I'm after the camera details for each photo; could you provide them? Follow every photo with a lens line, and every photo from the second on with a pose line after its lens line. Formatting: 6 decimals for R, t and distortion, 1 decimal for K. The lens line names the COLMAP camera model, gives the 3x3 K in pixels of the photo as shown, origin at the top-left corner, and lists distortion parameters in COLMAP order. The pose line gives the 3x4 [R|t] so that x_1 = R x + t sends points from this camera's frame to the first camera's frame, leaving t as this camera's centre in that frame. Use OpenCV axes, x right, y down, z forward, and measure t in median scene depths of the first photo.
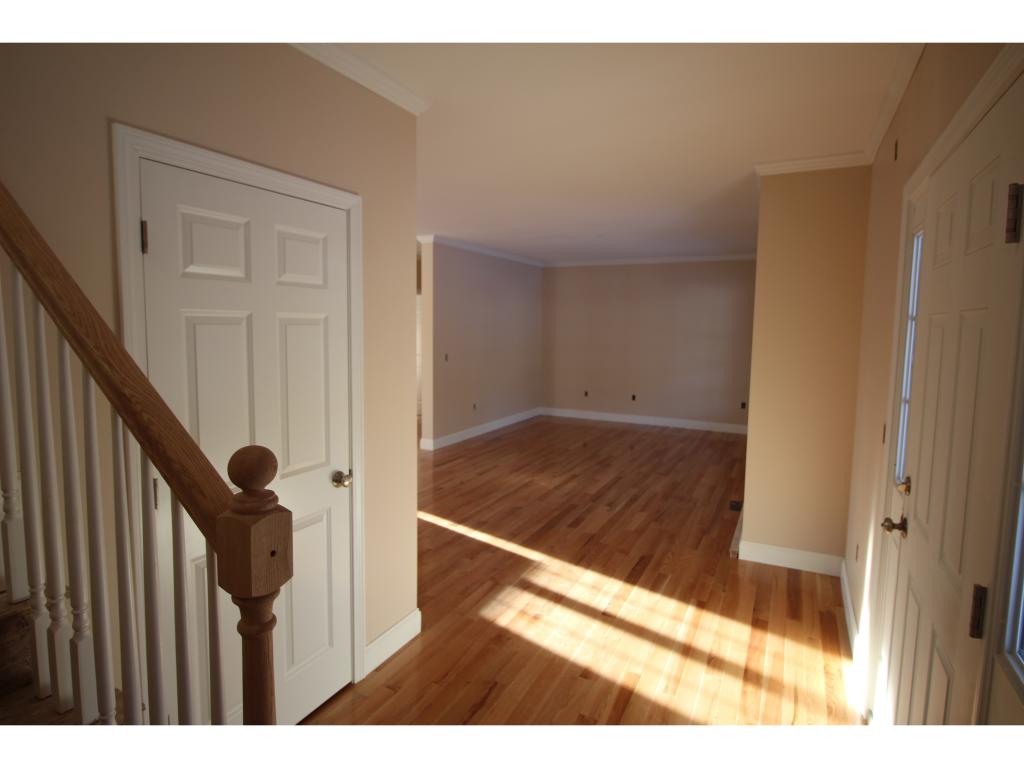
lens RADIAL K [[553.1, 0, 518.2], [0, 553.1, 377.3], [0, 0, 1]] dist [-0.000399, -0.001900]
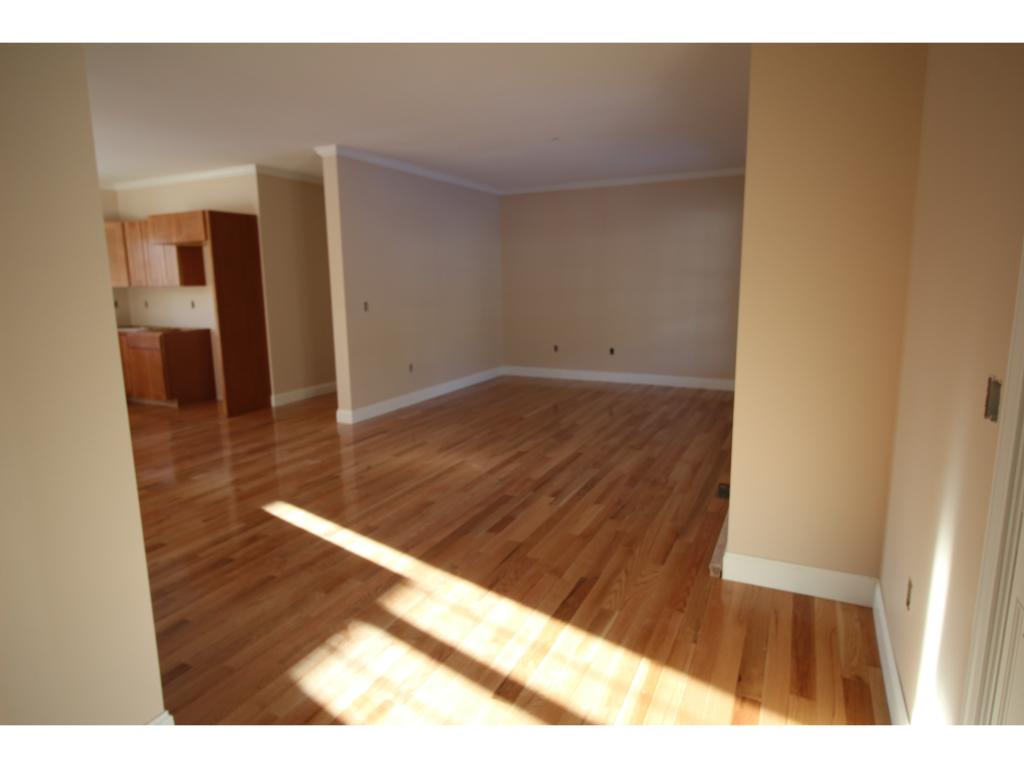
lens RADIAL K [[596.3, 0, 504.8], [0, 596.3, 388.2], [0, 0, 1]] dist [-0.000789, -0.000653]
pose [[0.999571, -0.028926, -0.004593, 0.118447], [0.029222, 0.995499, 0.090158, 0.015763], [0.001964, -0.090254, 0.995917, 0.242014]]
